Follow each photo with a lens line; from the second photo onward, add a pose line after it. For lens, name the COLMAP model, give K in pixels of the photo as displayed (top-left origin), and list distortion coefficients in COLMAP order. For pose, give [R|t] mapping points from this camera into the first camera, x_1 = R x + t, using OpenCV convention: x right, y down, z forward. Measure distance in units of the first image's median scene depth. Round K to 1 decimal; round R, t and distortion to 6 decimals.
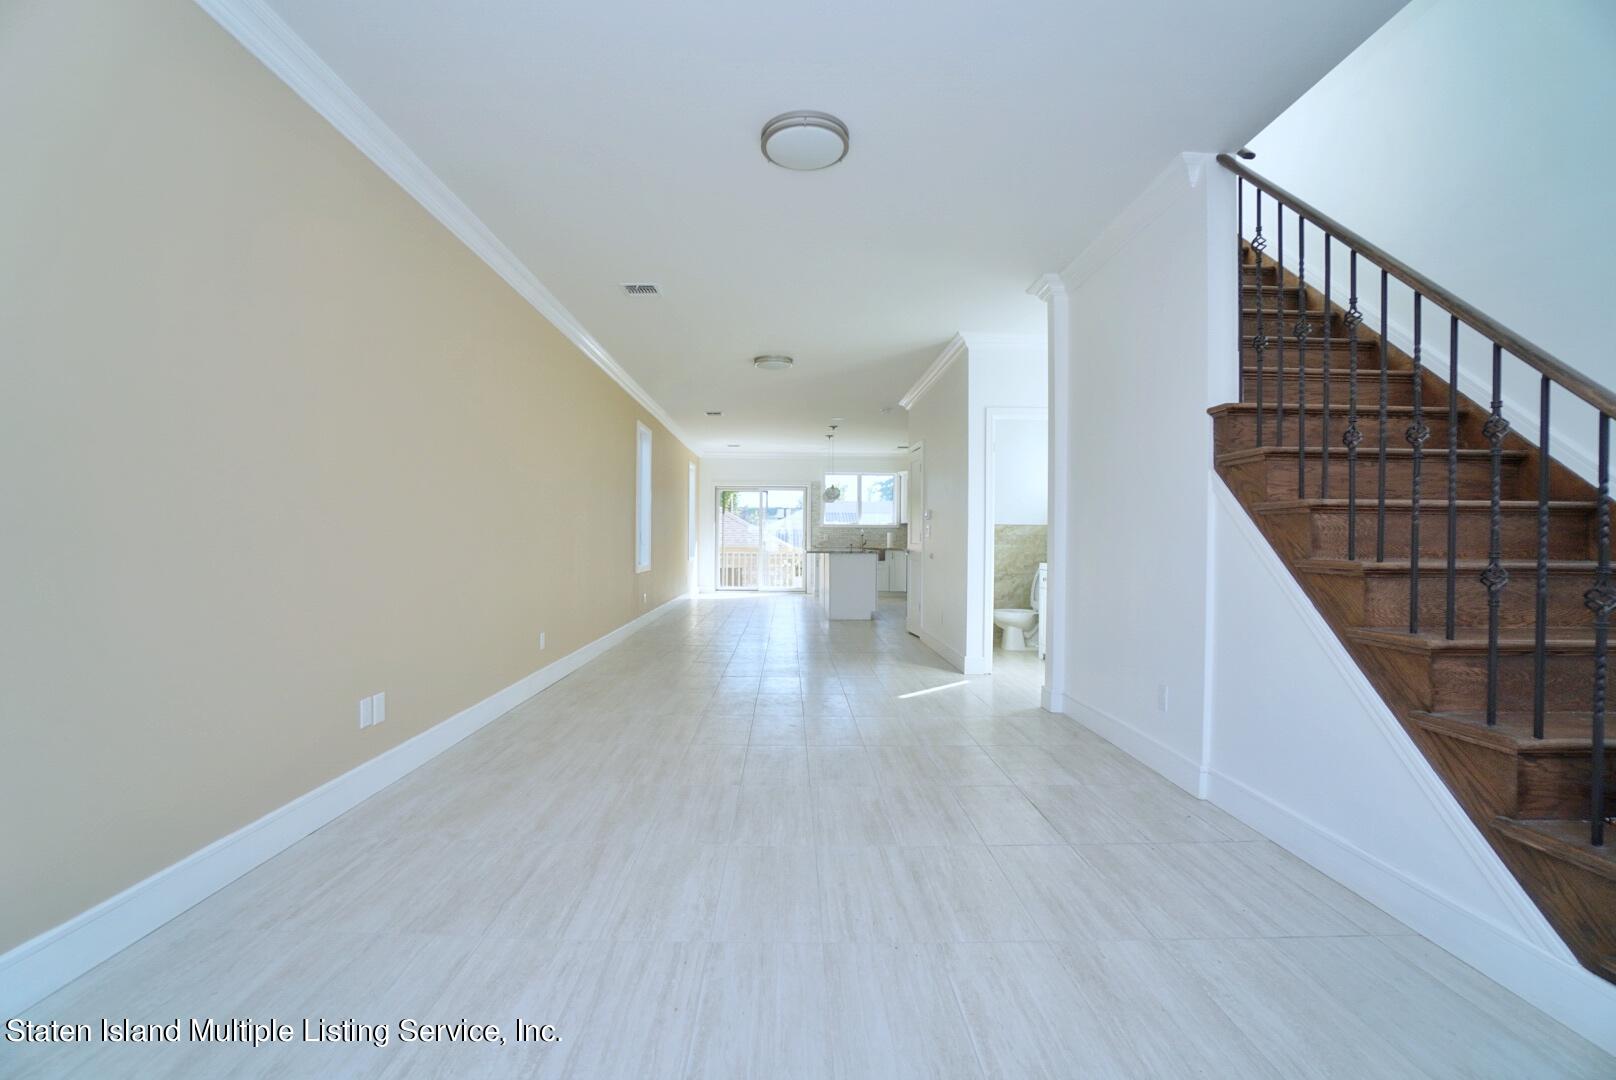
lens RADIAL K [[712.7, 0, 796.3], [0, 712.7, 538.1], [0, 0, 1]] dist [-0.063265, 0.024061]
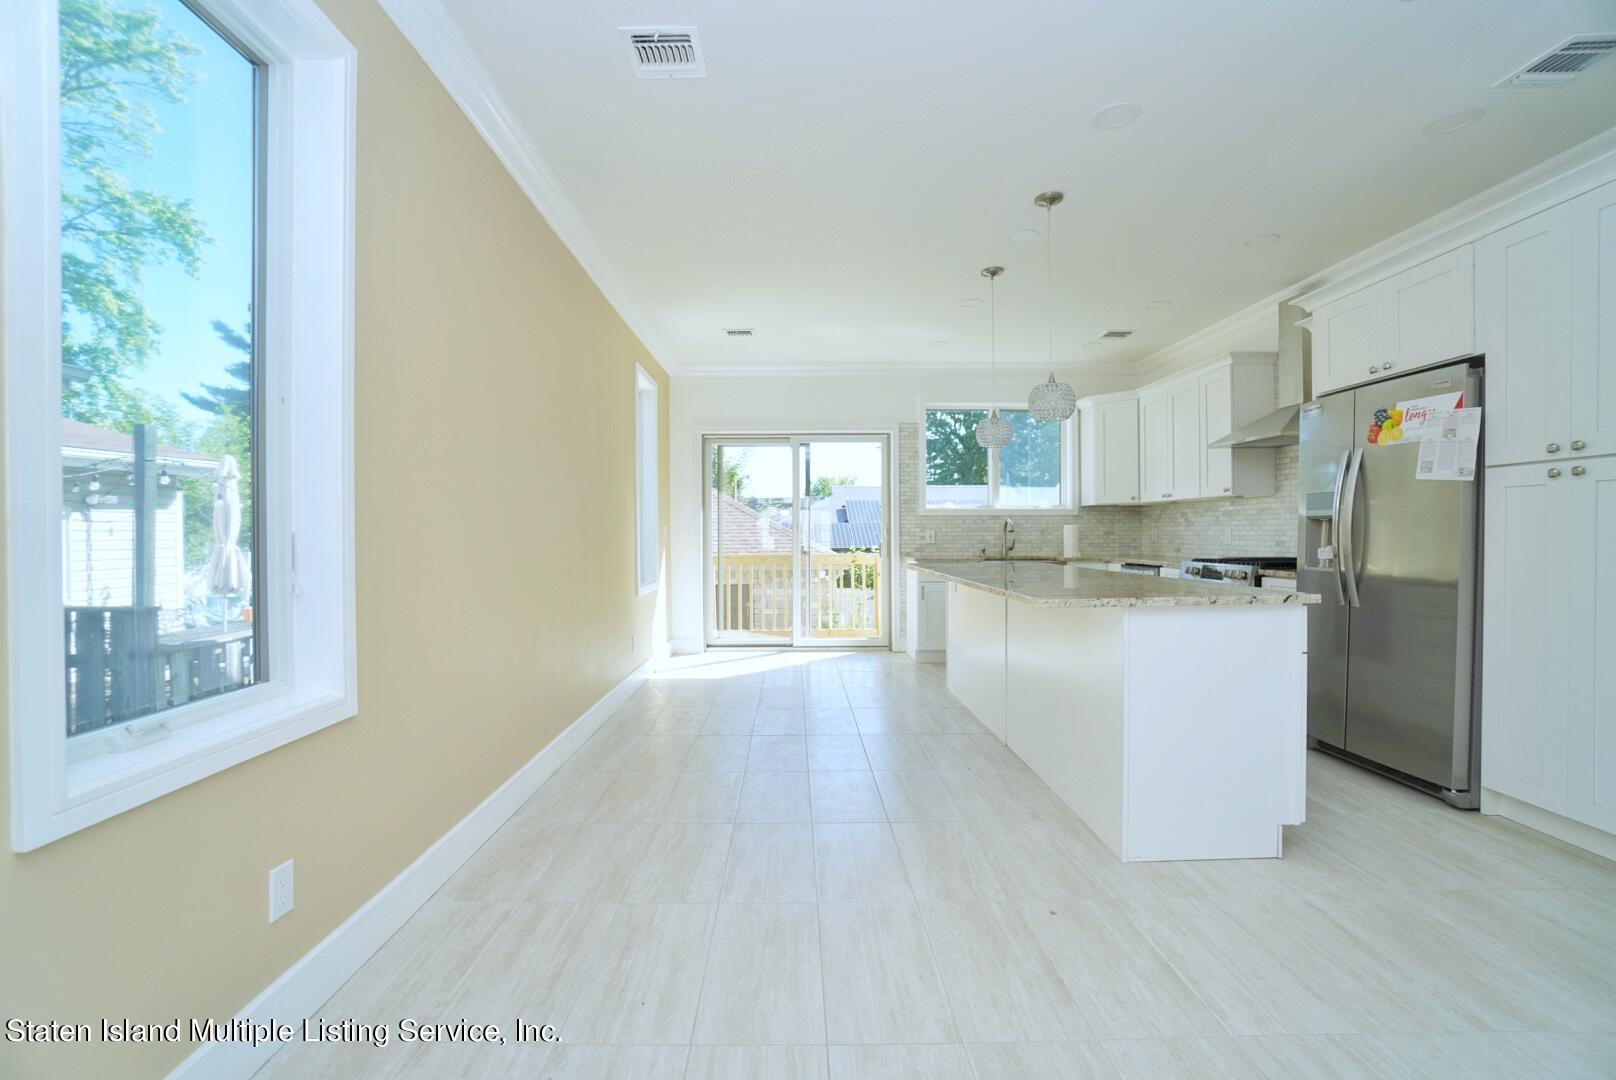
lens RADIAL K [[712.7, 0, 796.3], [0, 712.7, 538.1], [0, 0, 1]] dist [-0.063265, 0.024061]
pose [[0.999913, -0.011958, -0.005492, -0.046958], [0.012023, 0.999856, 0.011989, -0.006724], [0.005348, -0.012054, 0.999913, 0.505751]]
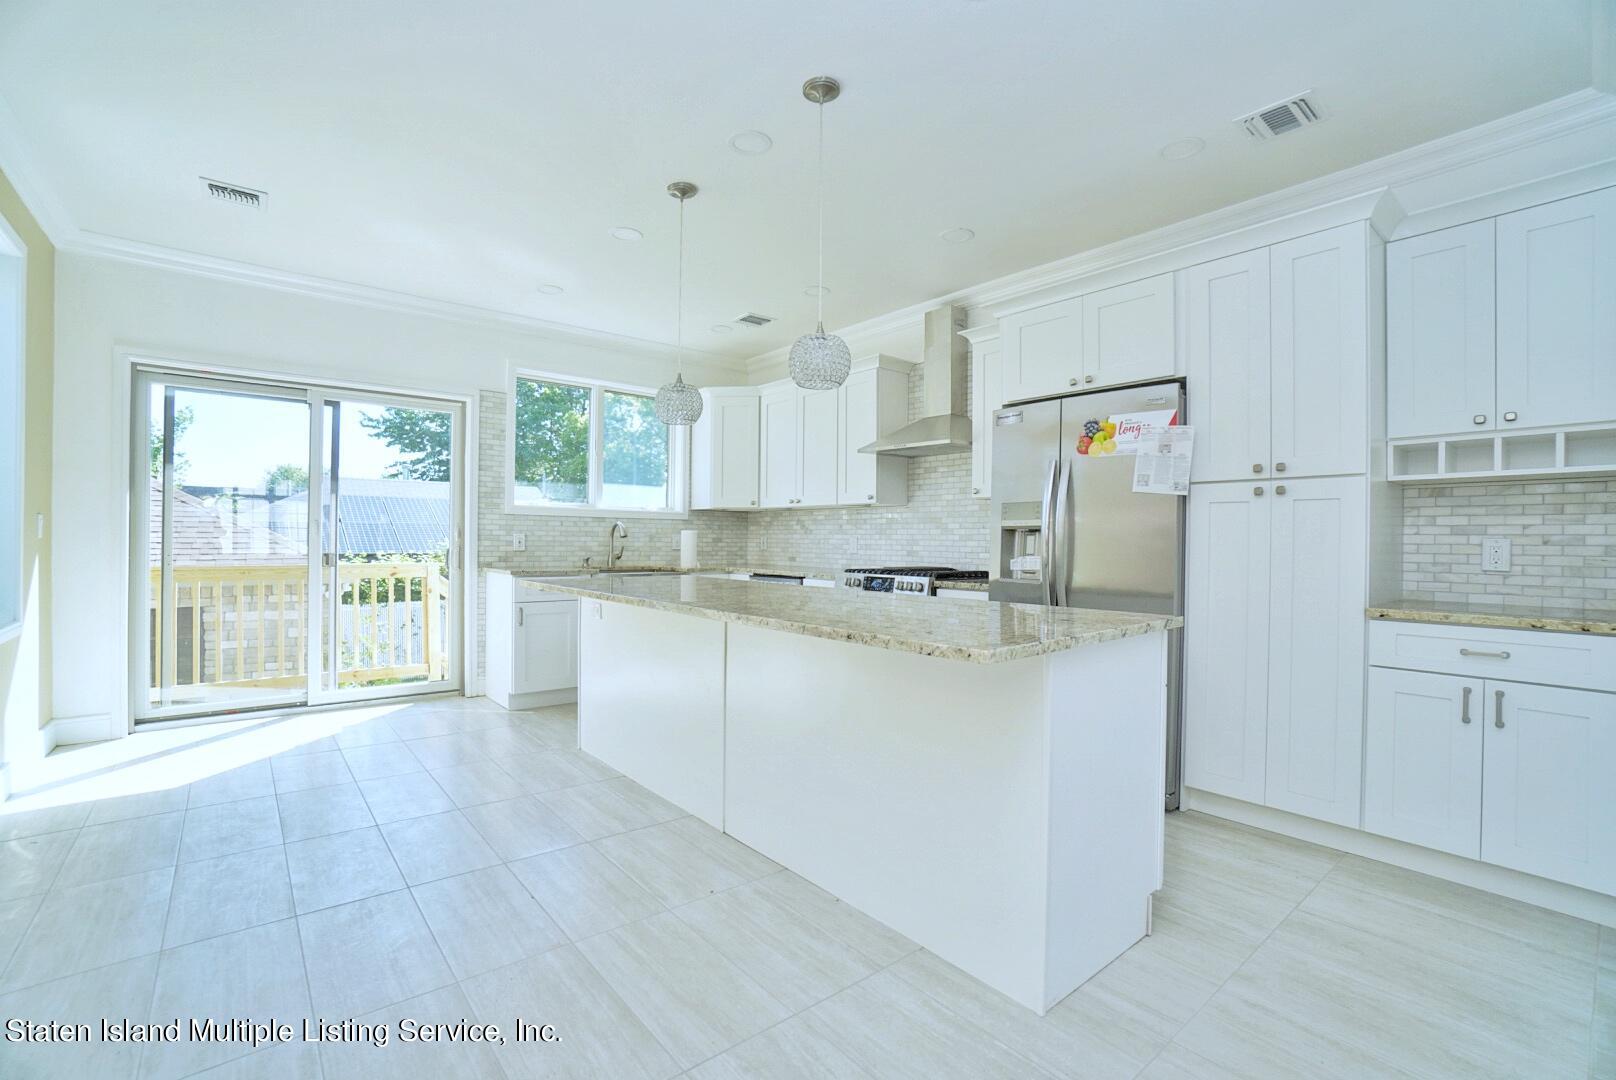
lens RADIAL K [[712.7, 0, 796.3], [0, 712.7, 538.1], [0, 0, 1]] dist [-0.063265, 0.024061]
pose [[0.783434, 0.002598, 0.621469, -0.074593], [-0.007807, 0.999954, 0.005661, -0.006031], [-0.621425, -0.009287, 0.783418, 0.609039]]
